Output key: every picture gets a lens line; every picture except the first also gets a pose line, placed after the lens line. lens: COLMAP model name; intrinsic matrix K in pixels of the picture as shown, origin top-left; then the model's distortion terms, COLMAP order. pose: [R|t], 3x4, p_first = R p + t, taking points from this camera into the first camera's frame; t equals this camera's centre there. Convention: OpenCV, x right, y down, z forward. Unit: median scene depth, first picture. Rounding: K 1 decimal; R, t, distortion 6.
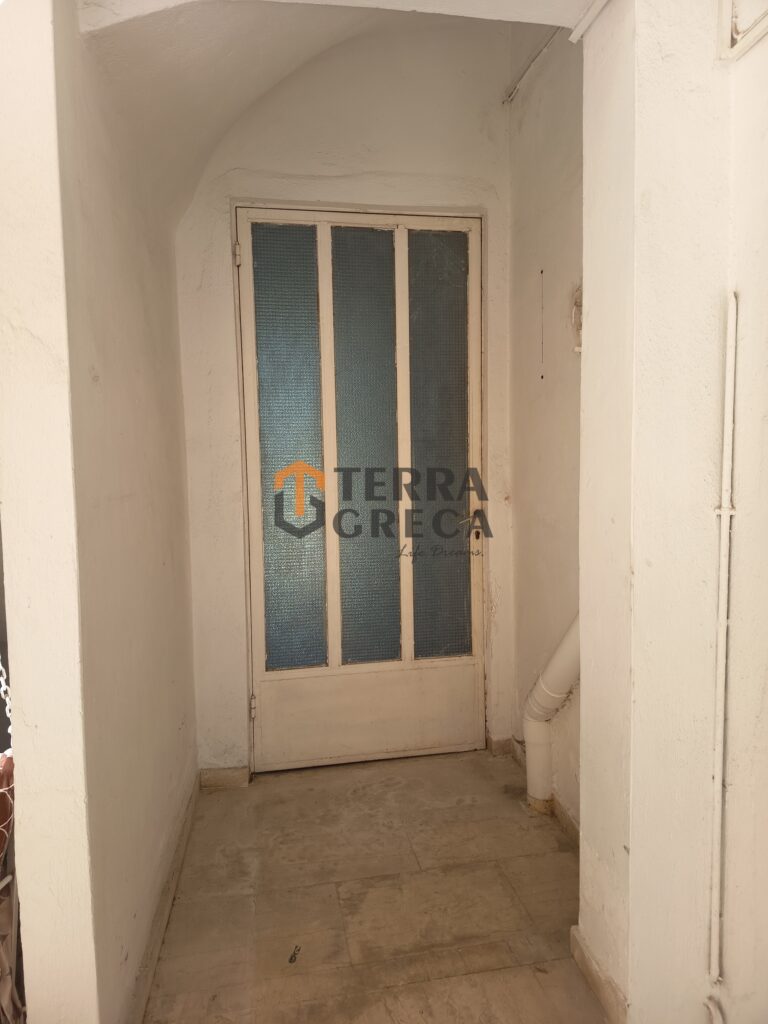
lens RADIAL K [[708.9, 0, 385.0], [0, 708.9, 507.6], [0, 0, 1]] dist [0.052299, -0.064974]
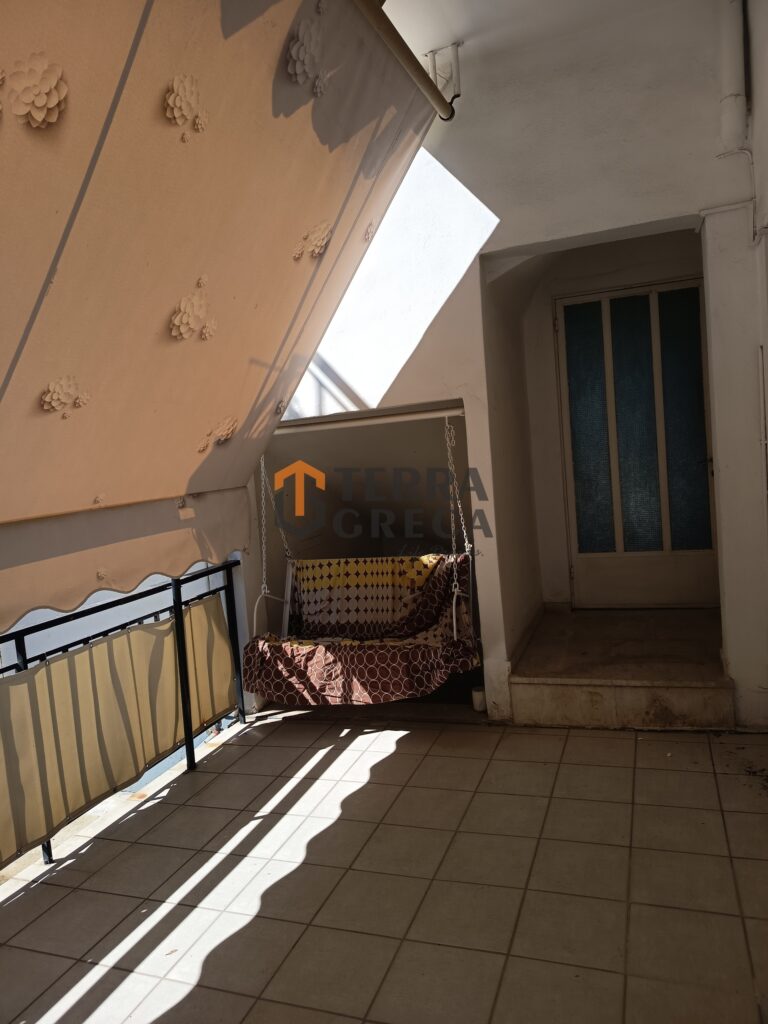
lens RADIAL K [[708.9, 0, 386.4], [0, 708.9, 511.9], [0, 0, 1]] dist [0.052299, -0.064974]
pose [[0.883484, -0.020909, -0.467995, 0.251832], [0.034099, 0.999224, 0.019728, 0.074987], [0.467219, -0.033387, 0.883511, -0.829319]]
